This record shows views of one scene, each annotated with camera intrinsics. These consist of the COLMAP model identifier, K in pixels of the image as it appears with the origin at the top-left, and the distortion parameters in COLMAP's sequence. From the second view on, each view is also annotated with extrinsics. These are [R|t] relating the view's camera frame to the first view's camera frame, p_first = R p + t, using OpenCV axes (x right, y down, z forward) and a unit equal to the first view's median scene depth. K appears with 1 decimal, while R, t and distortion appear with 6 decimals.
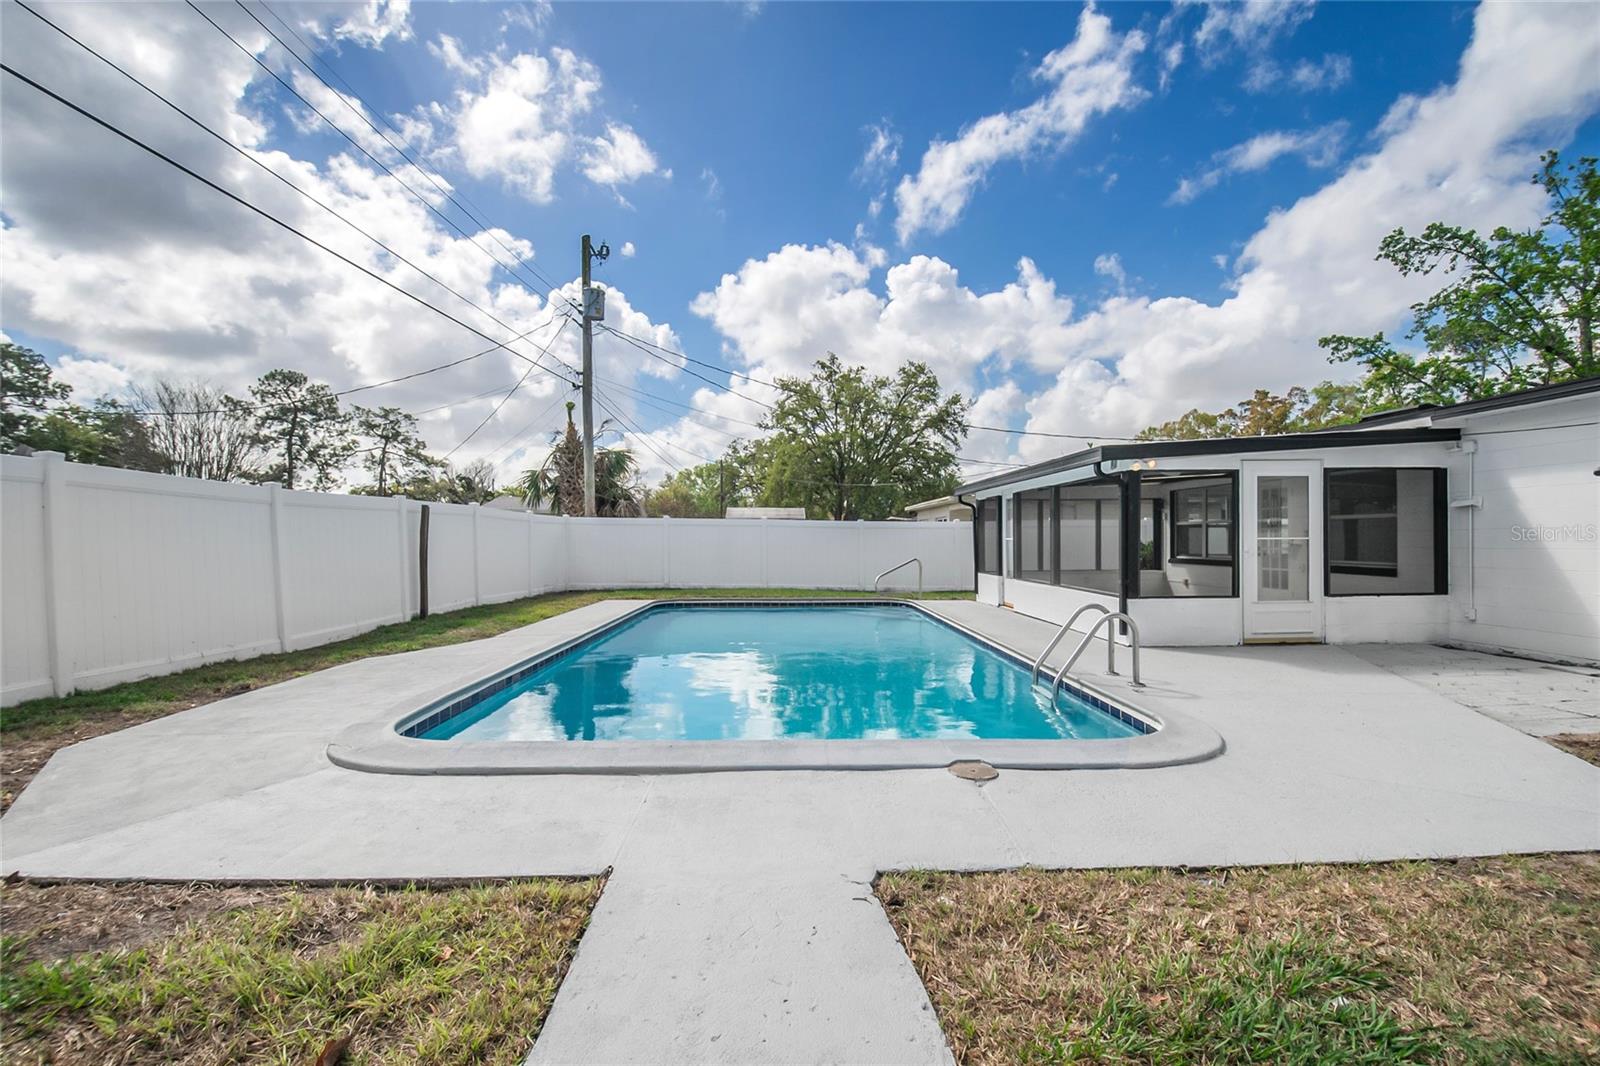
lens RADIAL K [[692.3, 0, 806.0], [0, 692.3, 537.5], [0, 0, 1]] dist [0.026252, -0.012890]
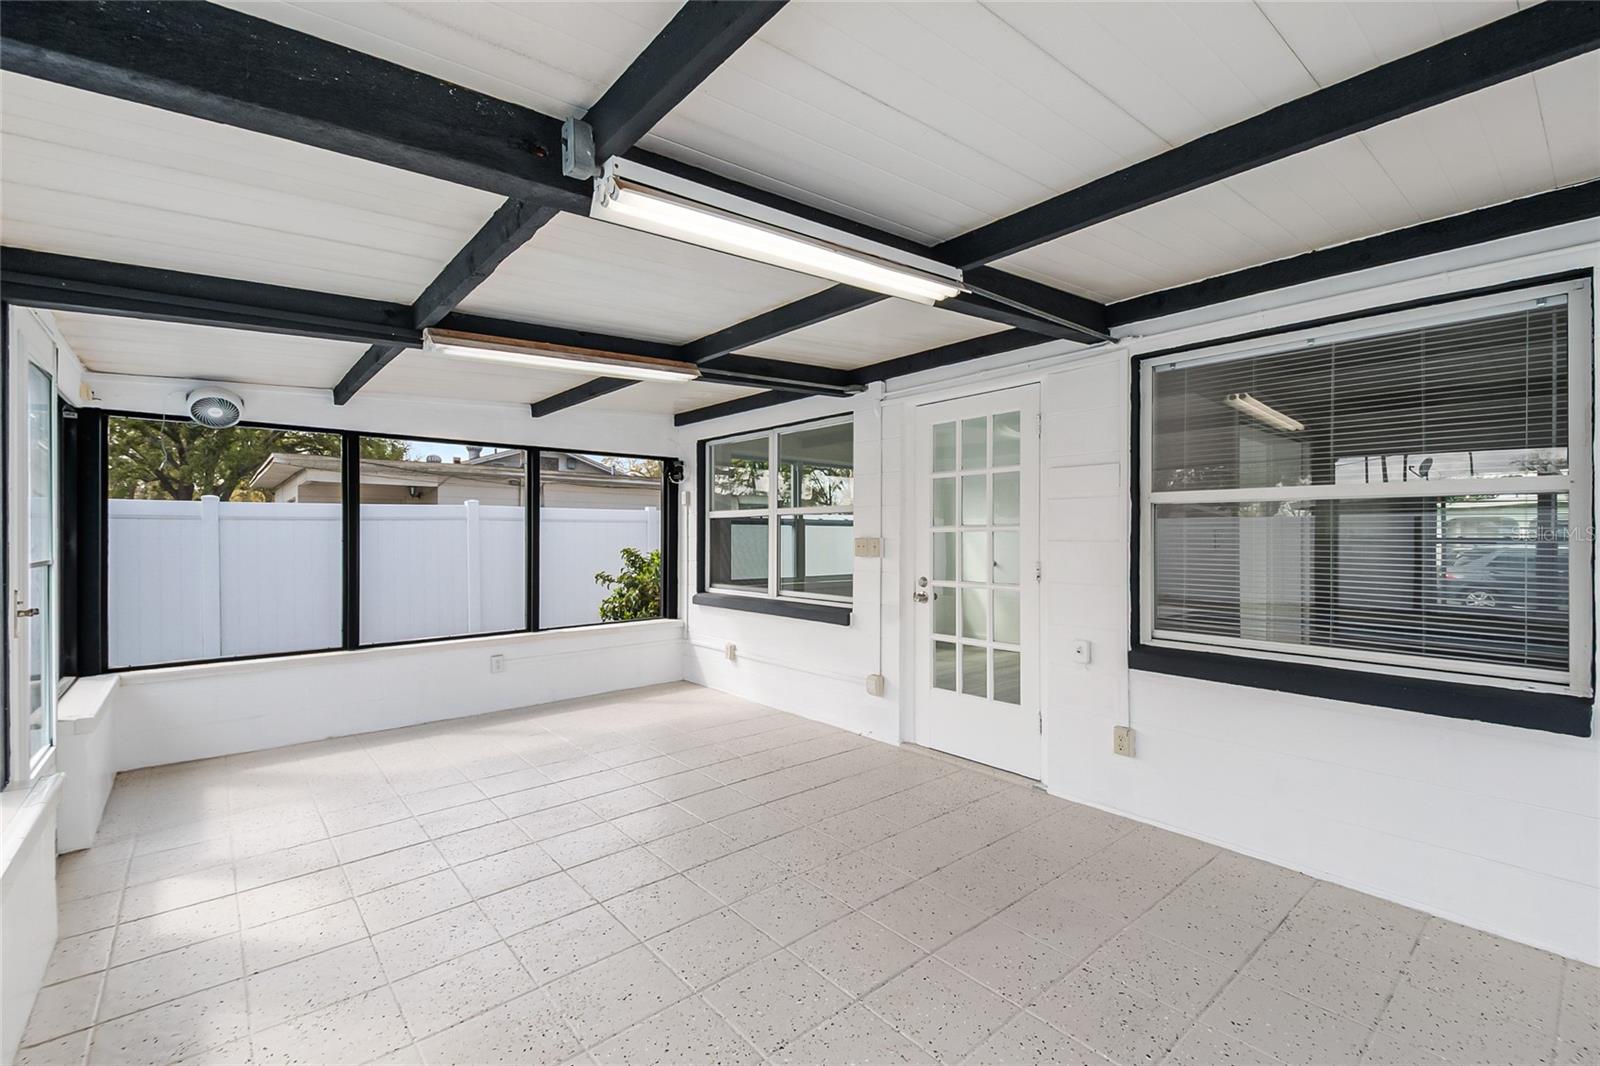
lens RADIAL K [[692.3, 0, 802.4], [0, 692.3, 529.9], [0, 0, 1]] dist [0.026252, -0.012890]
pose [[0.784801, -0.000279, 0.619748, 0.305065], [0.002665, 0.999992, -0.002924, -0.008745], [-0.619742, 0.003947, 0.784796, 0.617052]]
